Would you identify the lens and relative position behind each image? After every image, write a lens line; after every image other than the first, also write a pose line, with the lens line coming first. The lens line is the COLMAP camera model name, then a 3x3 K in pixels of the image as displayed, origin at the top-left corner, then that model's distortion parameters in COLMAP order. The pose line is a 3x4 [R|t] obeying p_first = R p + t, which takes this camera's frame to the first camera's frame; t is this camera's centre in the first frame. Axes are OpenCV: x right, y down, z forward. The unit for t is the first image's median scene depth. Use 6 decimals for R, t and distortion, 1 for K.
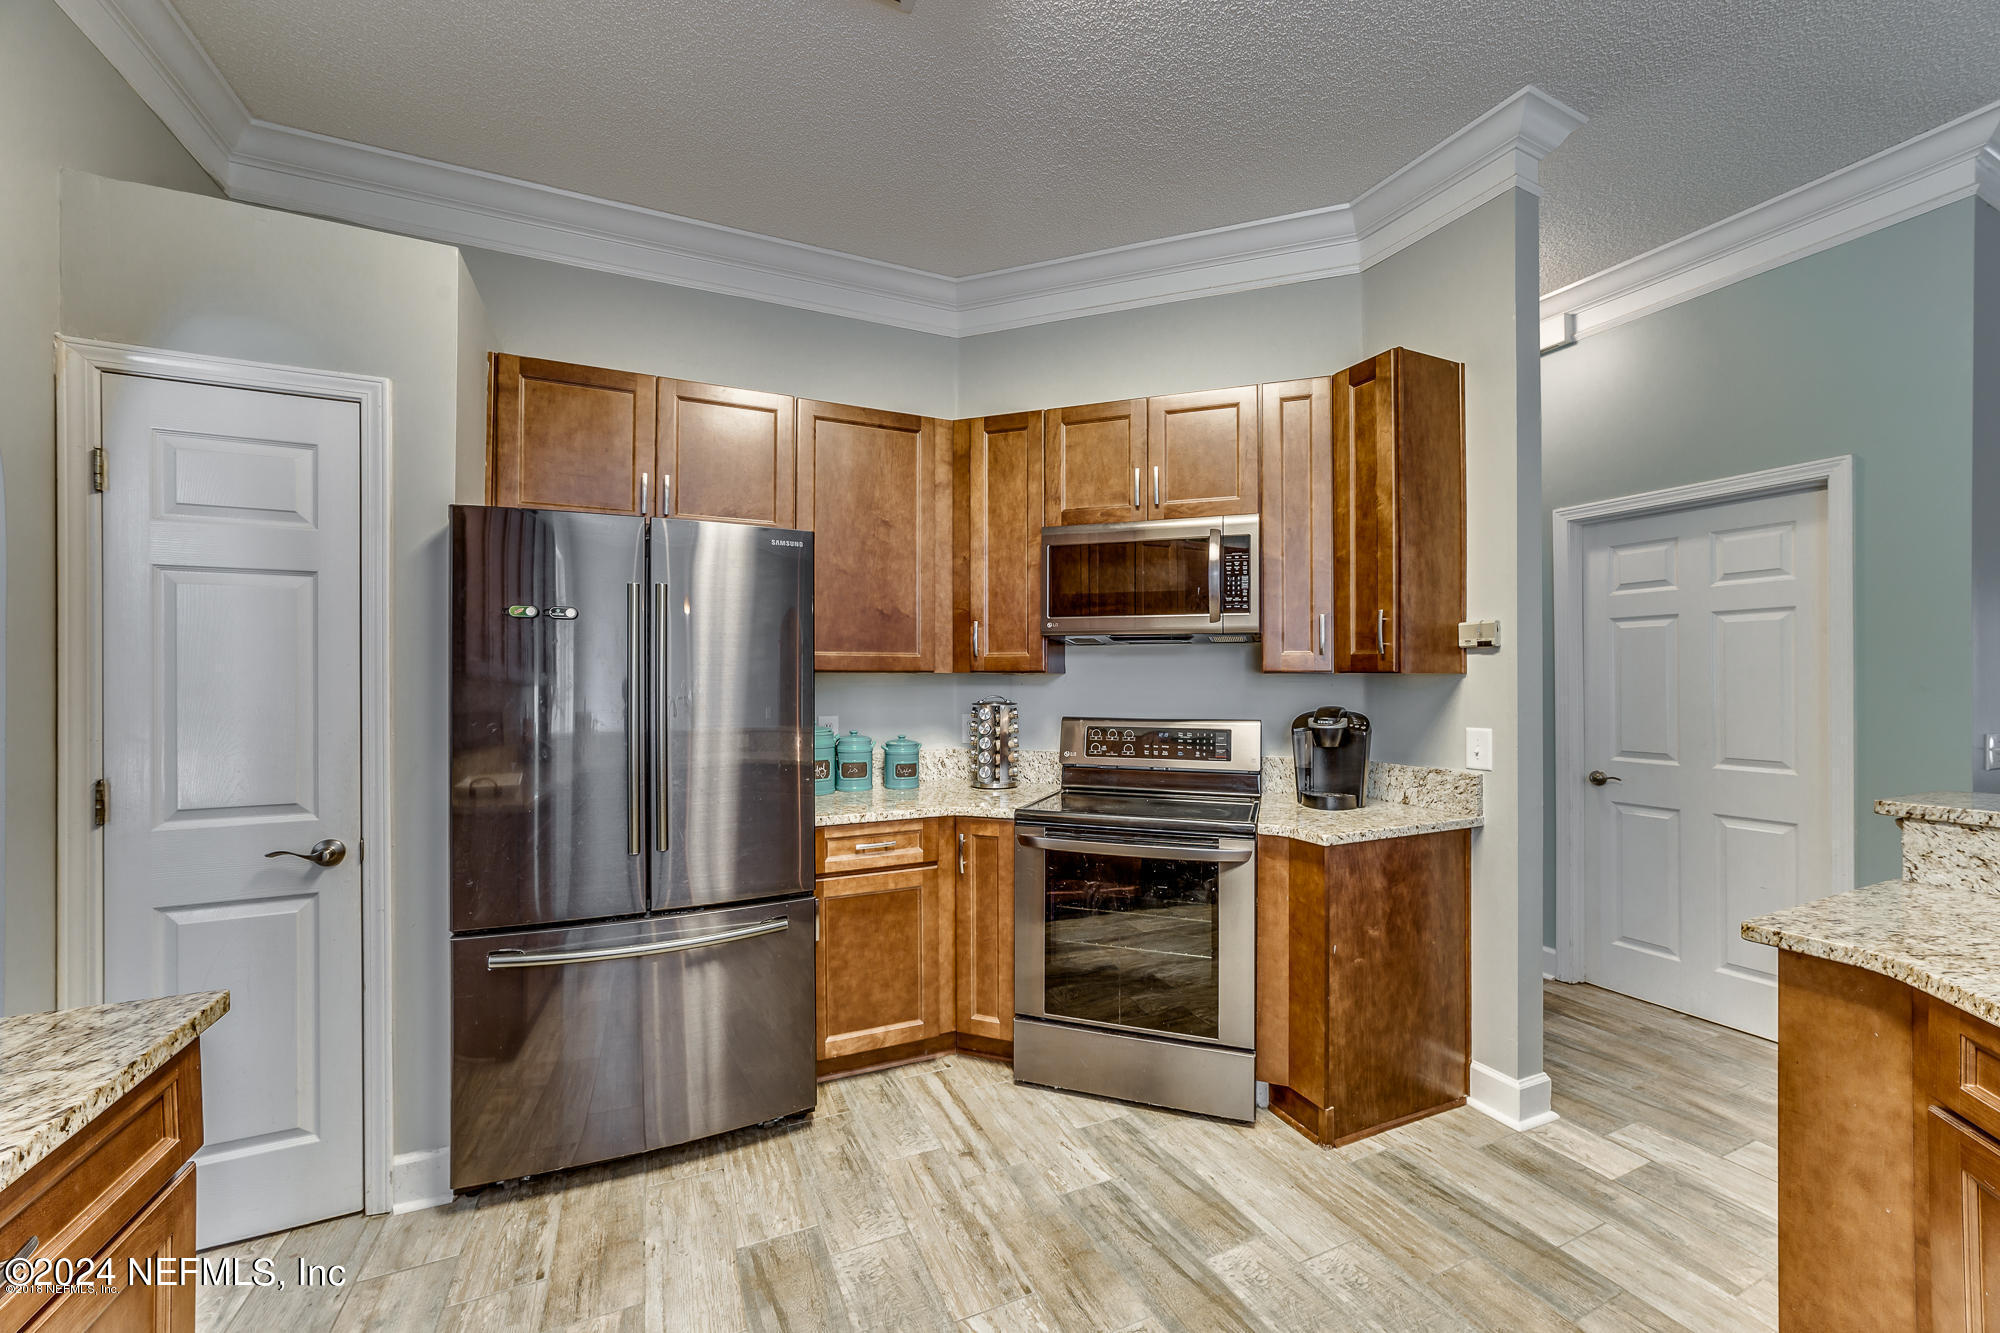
lens RADIAL K [[779.7, 0, 997.0], [0, 779.7, 675.8], [0, 0, 1]] dist [-0.016602, 0.008167]
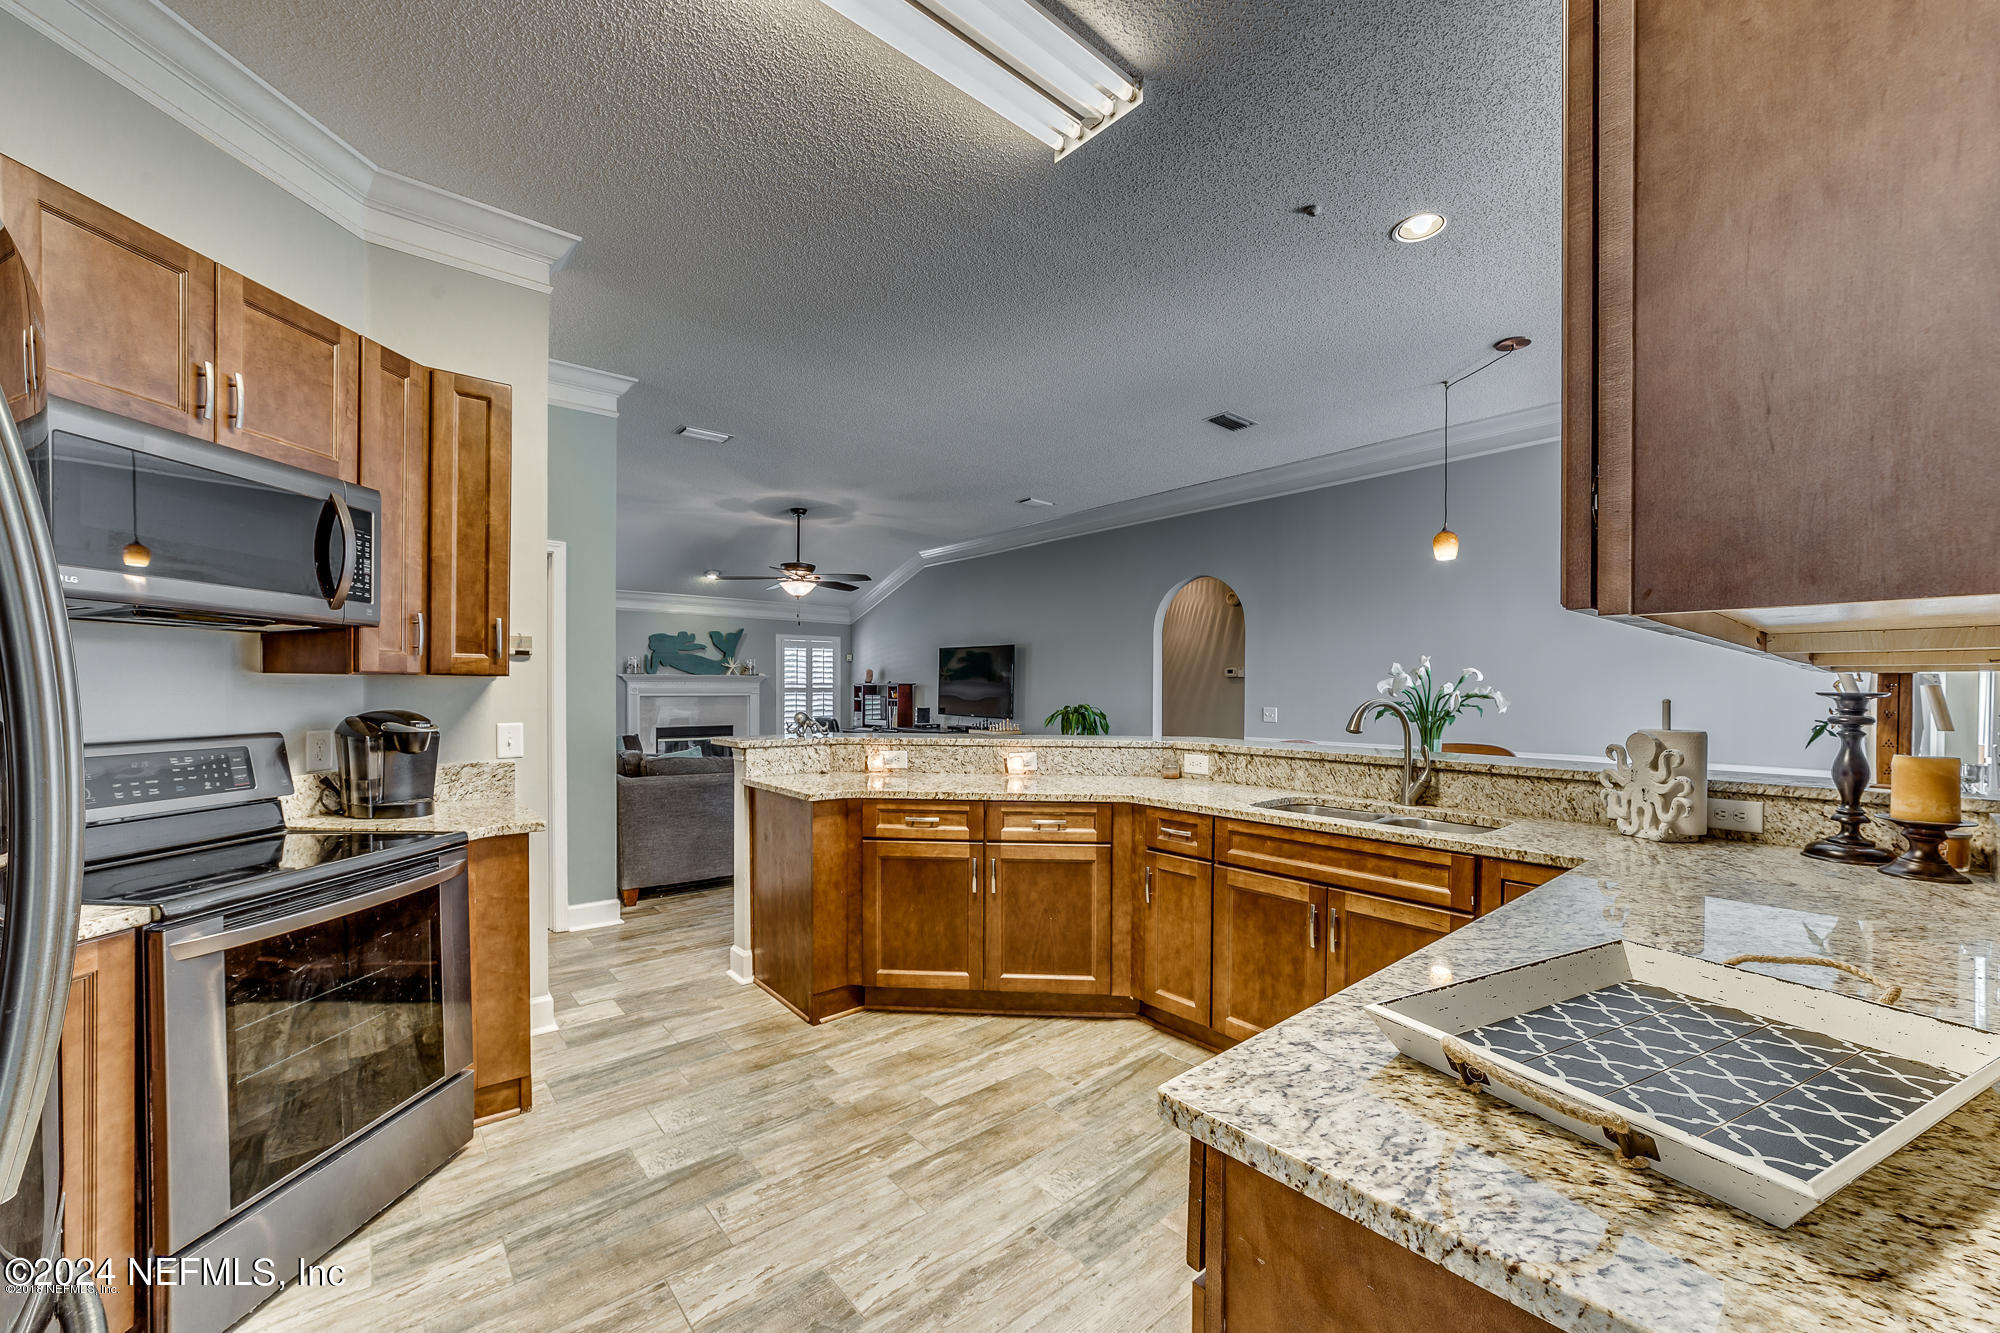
lens RADIAL K [[779.7, 0, 1006.2], [0, 779.7, 690.1], [0, 0, 1]] dist [-0.016602, 0.008167]
pose [[-0.263827, -0.006392, 0.964549, -0.710899], [-0.008995, 0.999951, 0.004167, 0.005387], [-0.964528, -0.007577, -0.263872, 0.568117]]
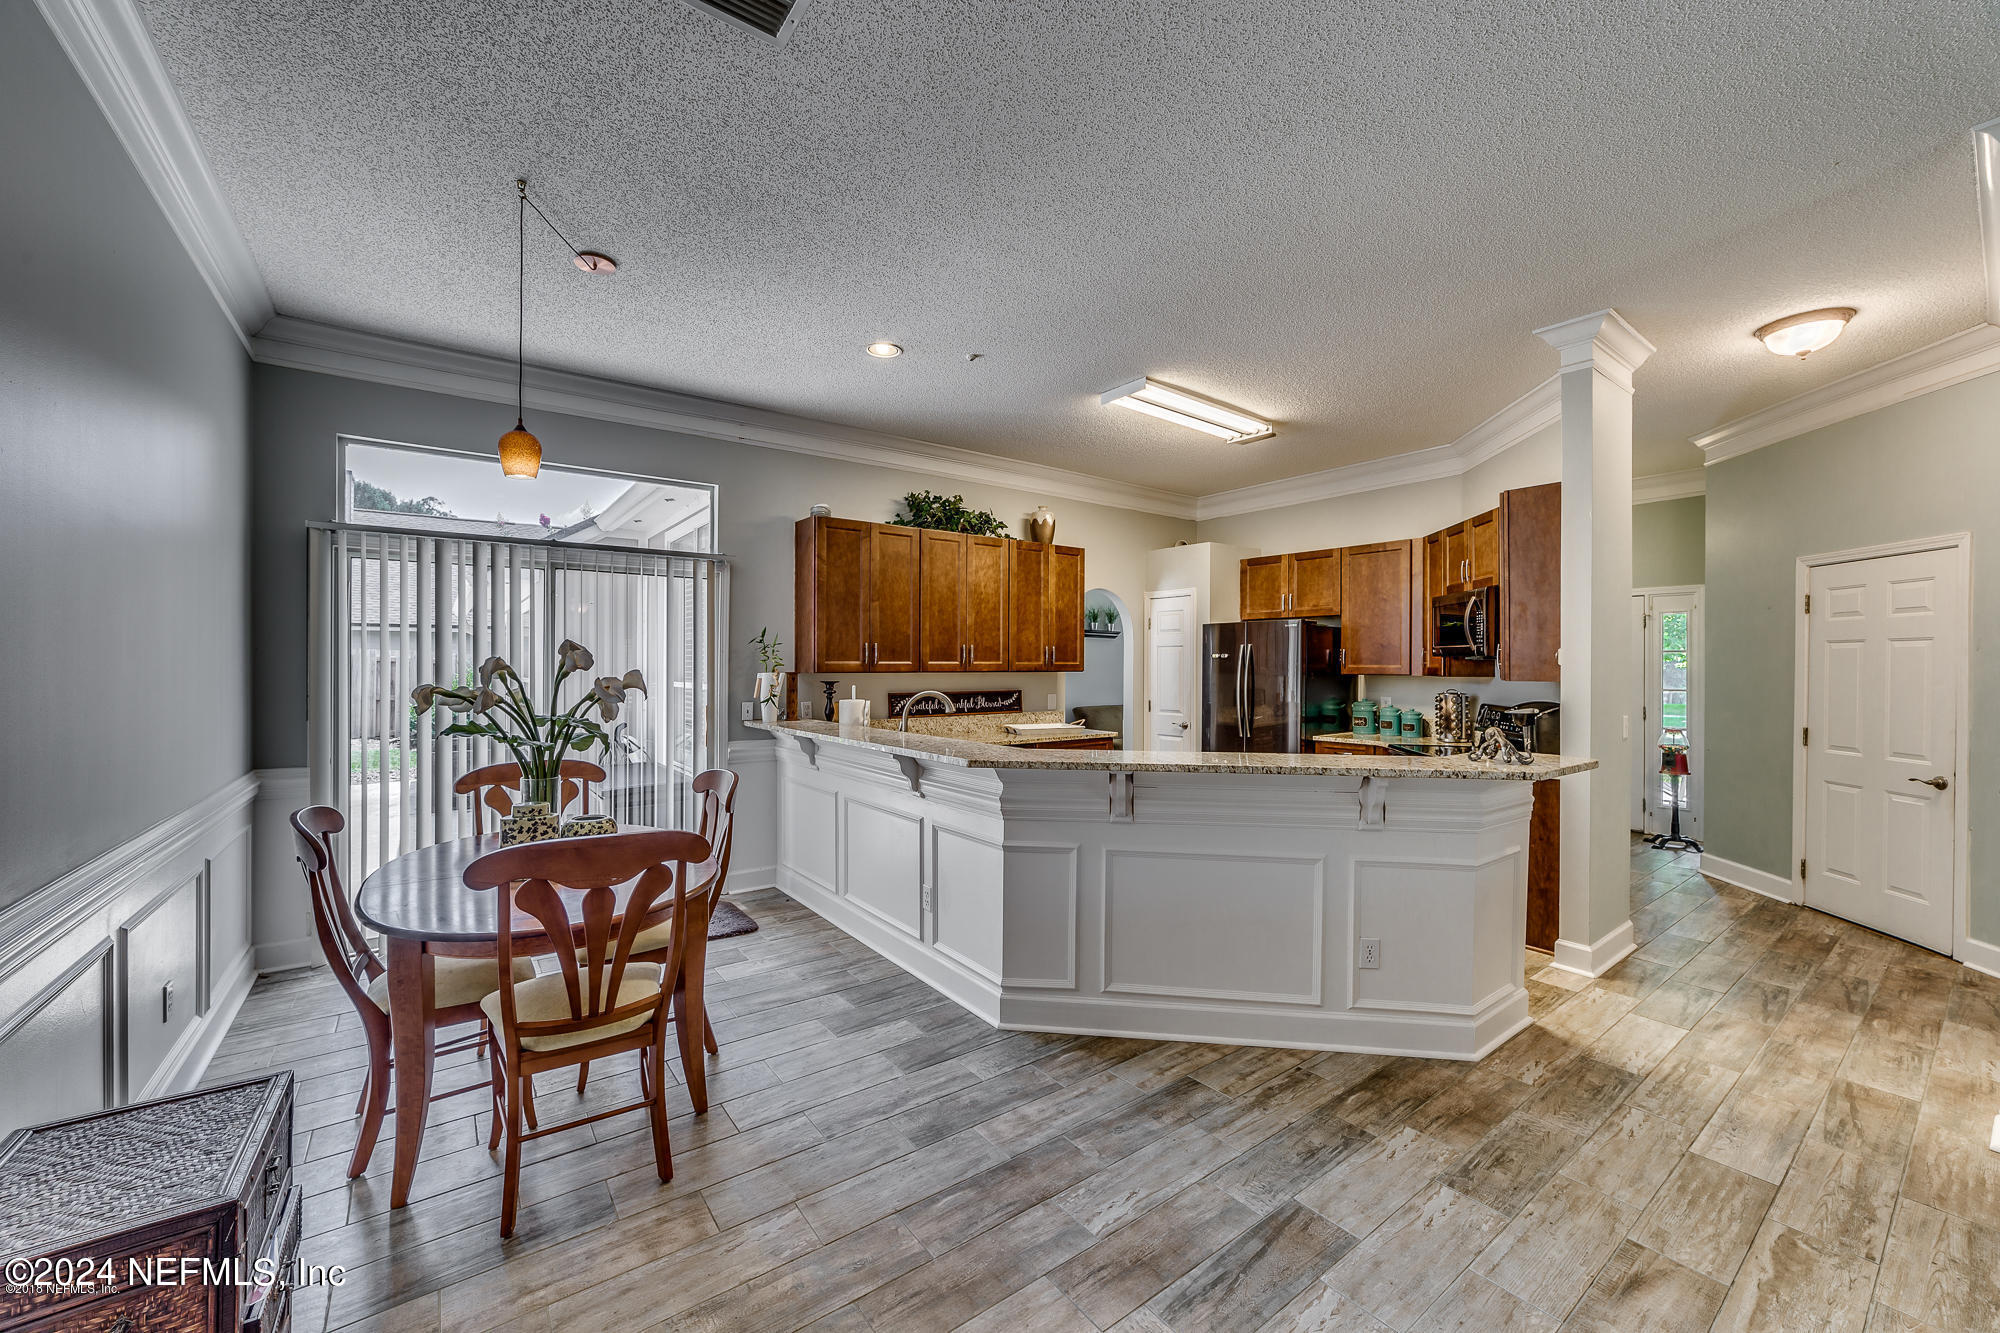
lens RADIAL K [[779.7, 0, 1006.3], [0, 779.7, 666.6], [0, 0, 1]] dist [-0.016602, 0.008167]
pose [[0.207573, -0.000722, -0.978219, 1.826403], [0.001768, 0.999998, -0.000362, -0.030792], [0.978218, -0.001655, 0.207574, -0.389811]]
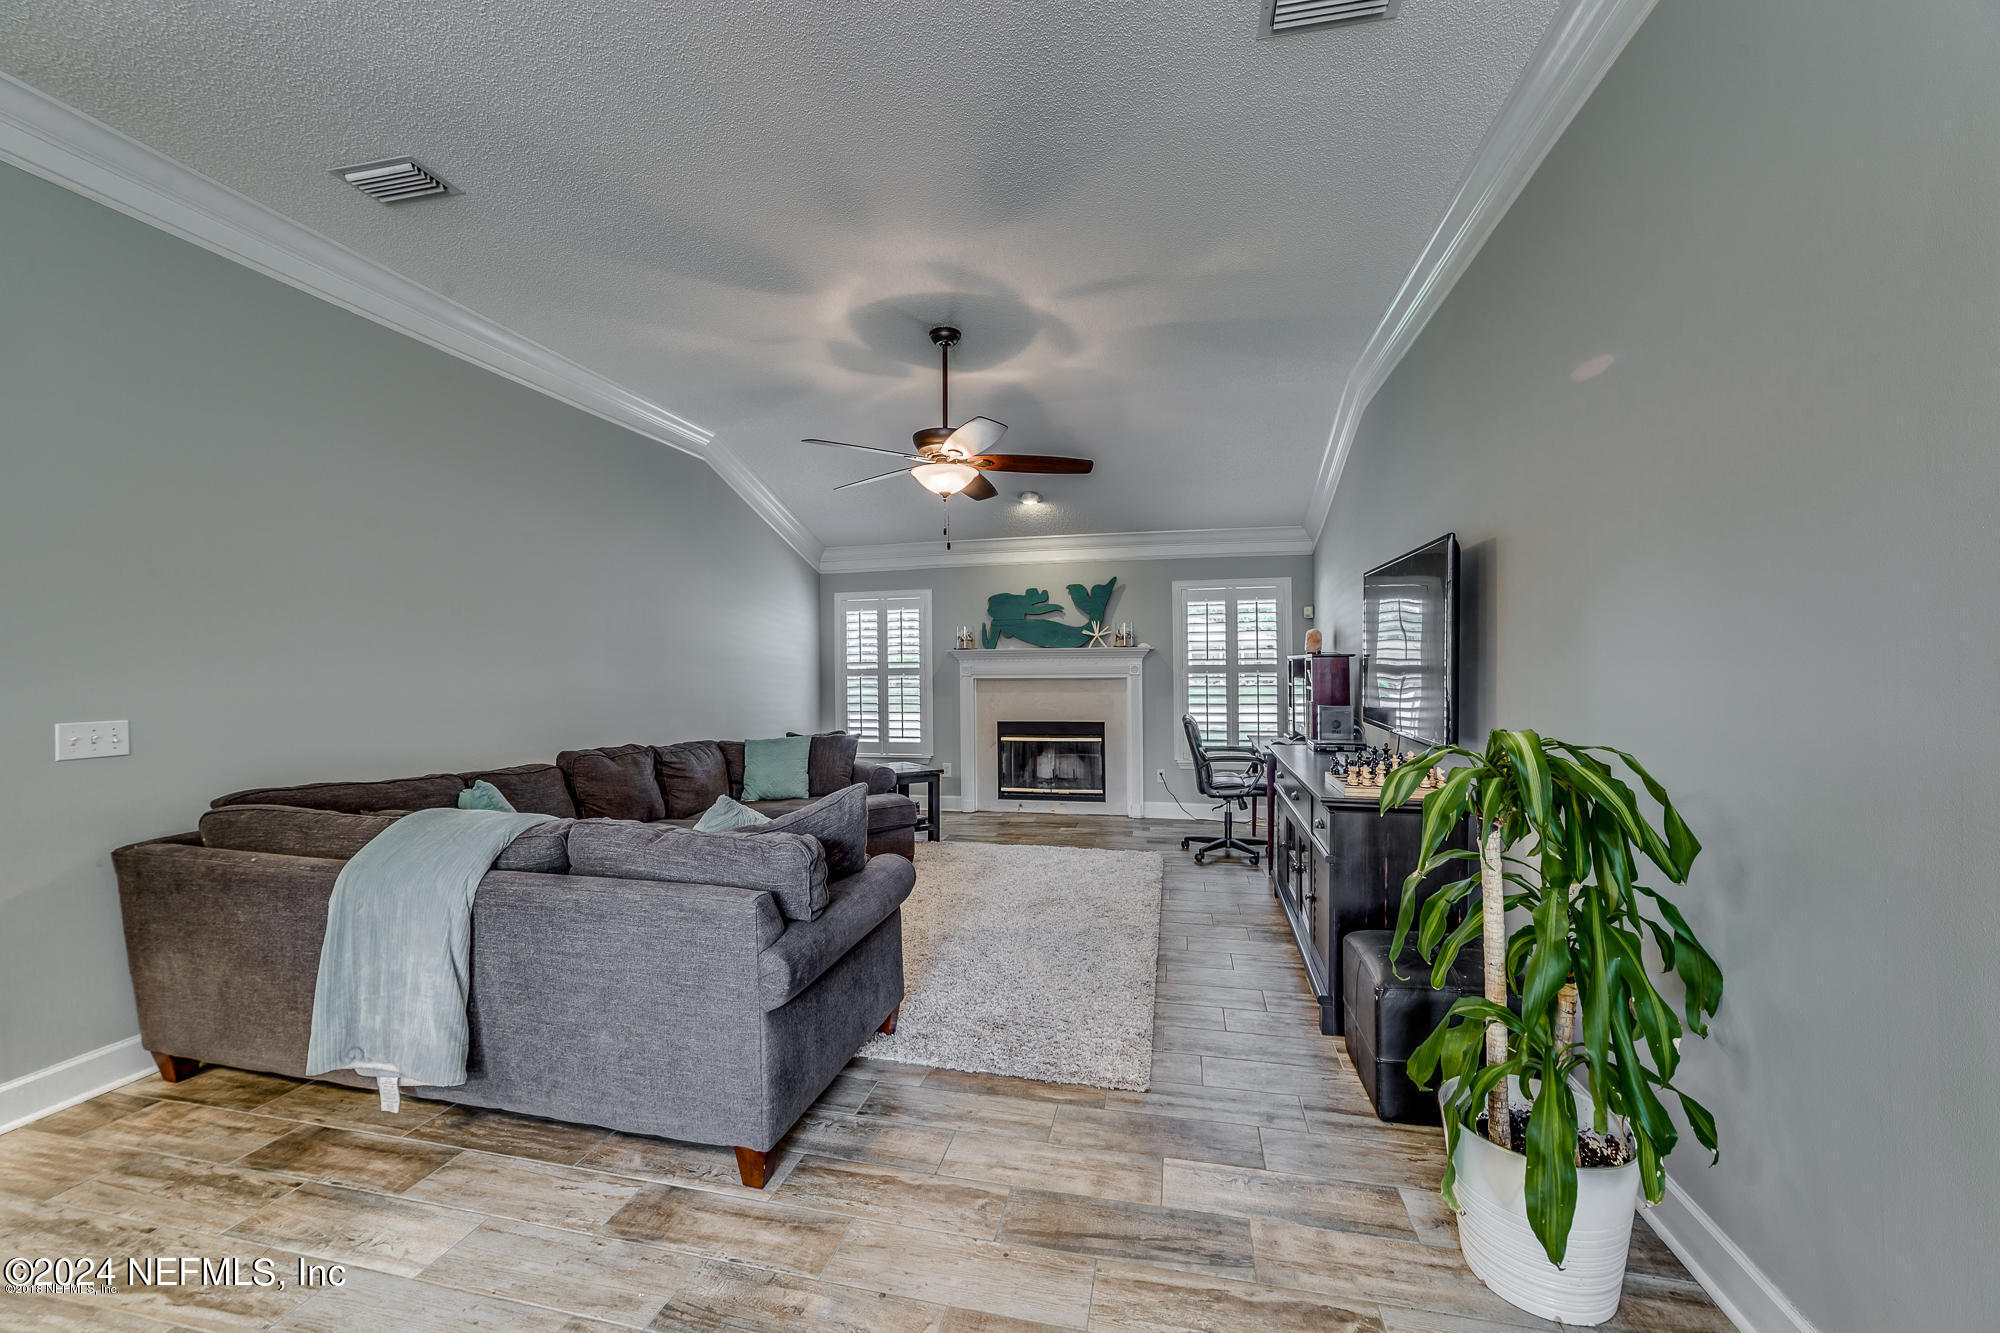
lens RADIAL K [[779.7, 0, 998.2], [0, 779.7, 663.6], [0, 0, 1]] dist [-0.016602, 0.008167]
pose [[0.614205, -0.004610, 0.789133, 1.182417], [0.004696, 0.999987, 0.002187, 0.006596], [-0.789132, 0.002363, 0.614219, -0.507610]]
